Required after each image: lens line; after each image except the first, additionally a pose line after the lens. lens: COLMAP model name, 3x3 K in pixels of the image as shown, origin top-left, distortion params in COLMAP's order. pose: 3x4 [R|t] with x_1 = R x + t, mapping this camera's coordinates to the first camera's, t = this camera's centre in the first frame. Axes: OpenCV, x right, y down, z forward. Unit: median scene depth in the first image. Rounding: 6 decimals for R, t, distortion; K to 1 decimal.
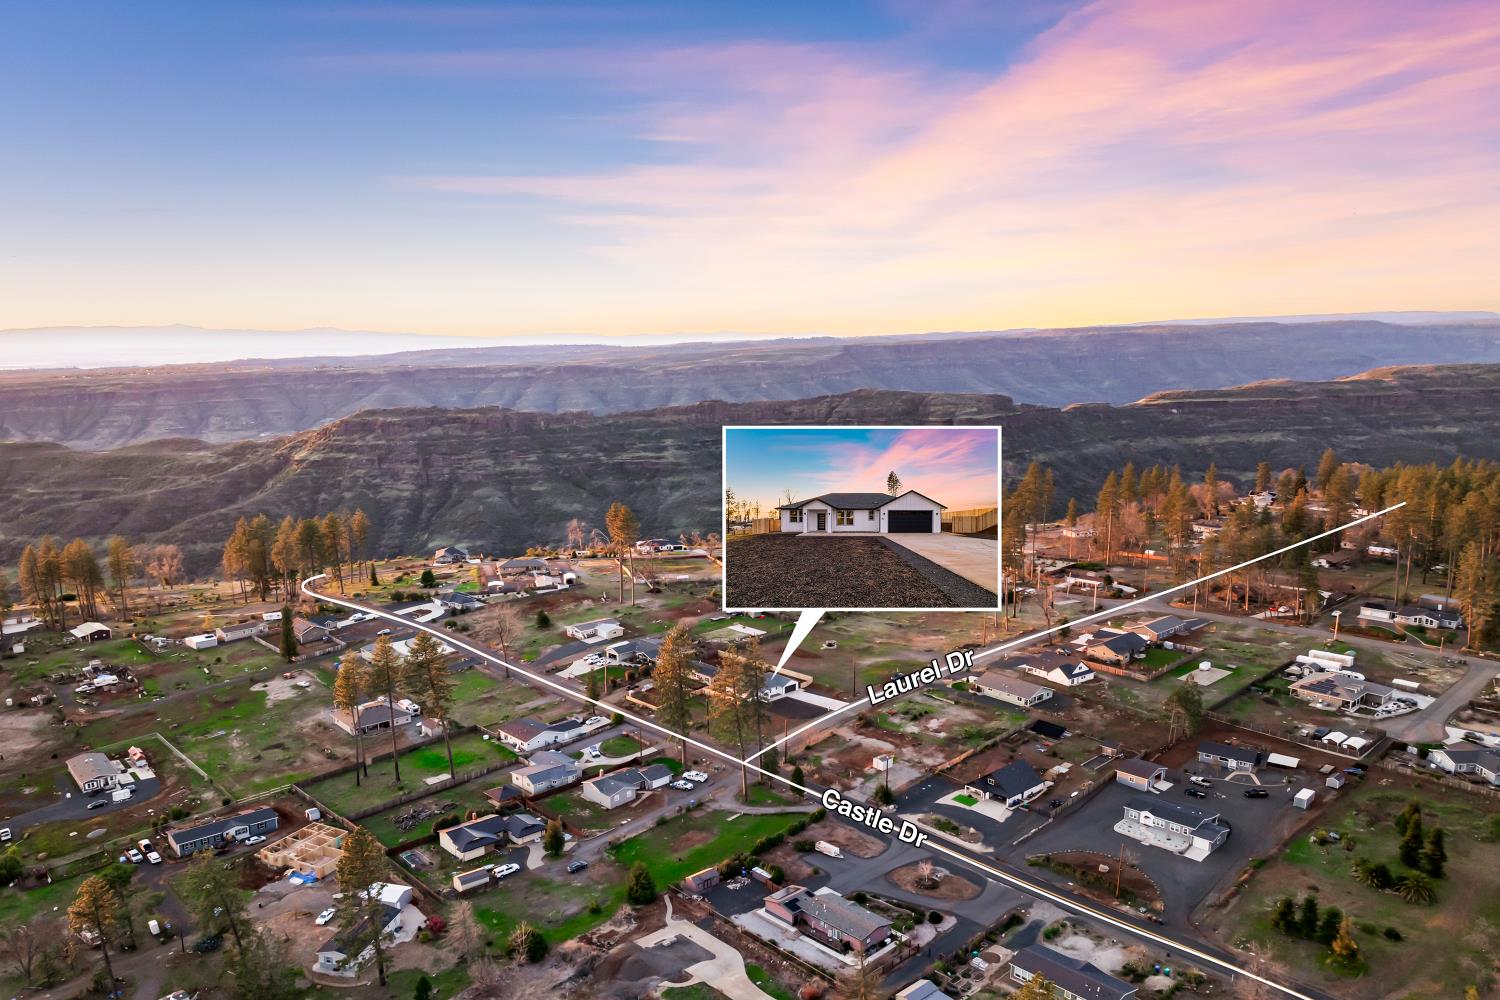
lens RADIAL K [[1060.9, 0, 715.0], [0, 1060.9, 501.2], [0, 0, 1]] dist [-0.054380, -0.001268]
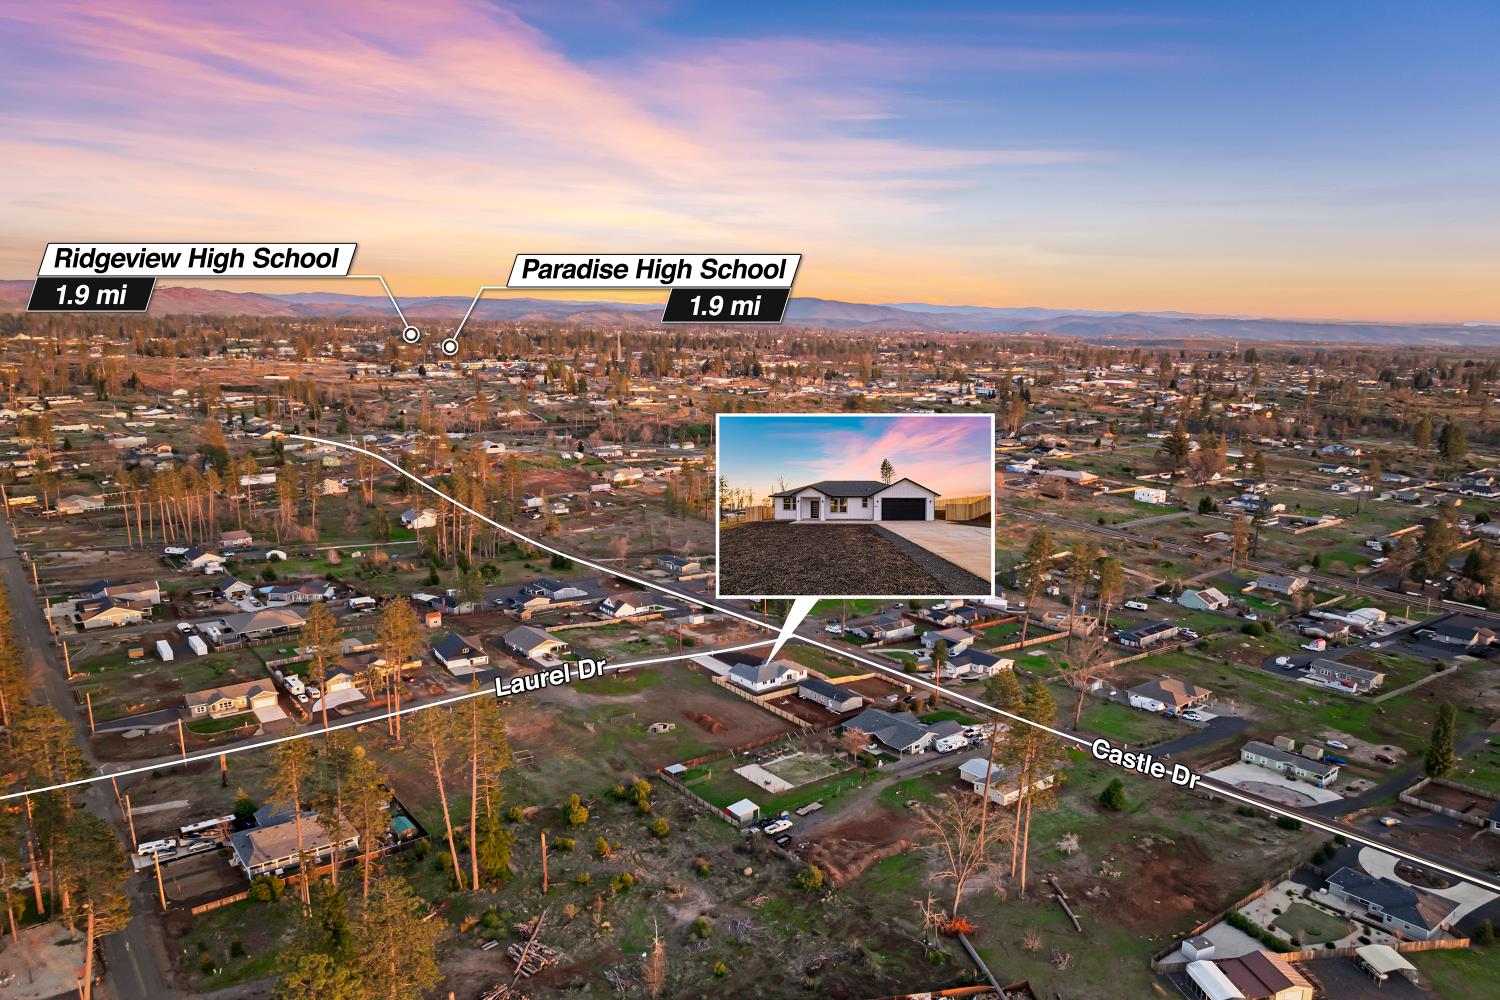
lens RADIAL K [[1094.9, 0, 742.1], [0, 1094.9, 502.1], [0, 0, 1]] dist [-0.040913, -0.001104]
pose [[-0.997394, -0.009794, 0.071481, 0.000661], [0.014438, 0.943609, 0.330748, -0.304010], [-0.070689, 0.330918, -0.941008, 1.915328]]
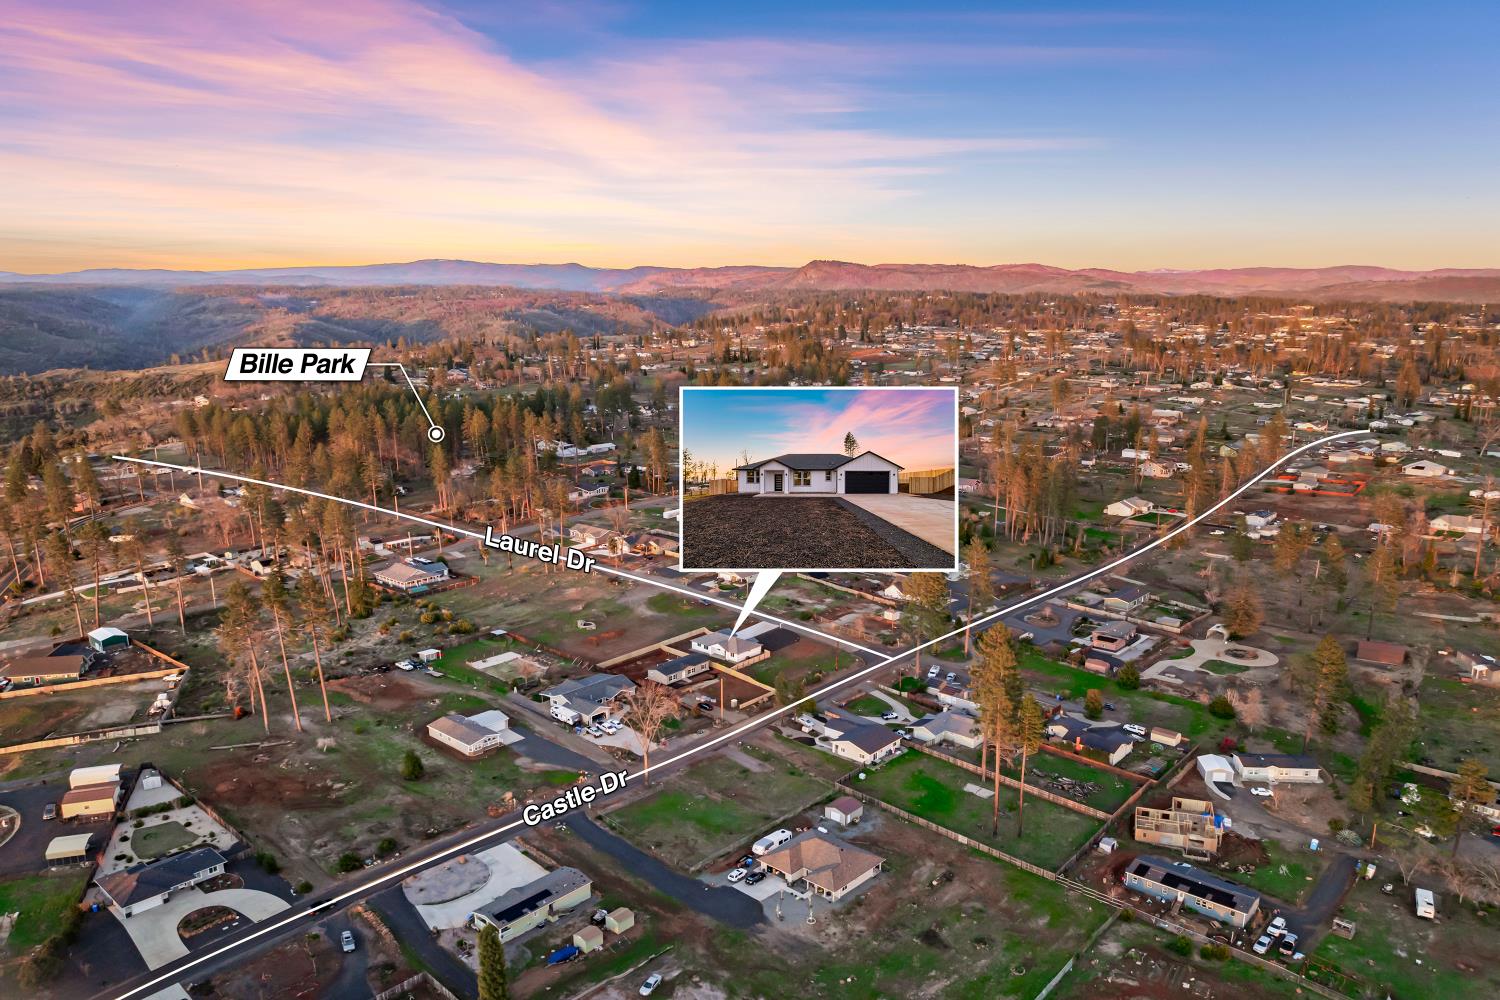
lens RADIAL K [[1094.9, 0, 742.1], [0, 1094.9, 502.1], [0, 0, 1]] dist [-0.040913, -0.001104]
pose [[-0.099578, -0.178942, 0.978807, -0.937076], [0.159146, 0.968169, 0.193187, -0.147891], [-0.982220, 0.175011, -0.067930, 1.050844]]
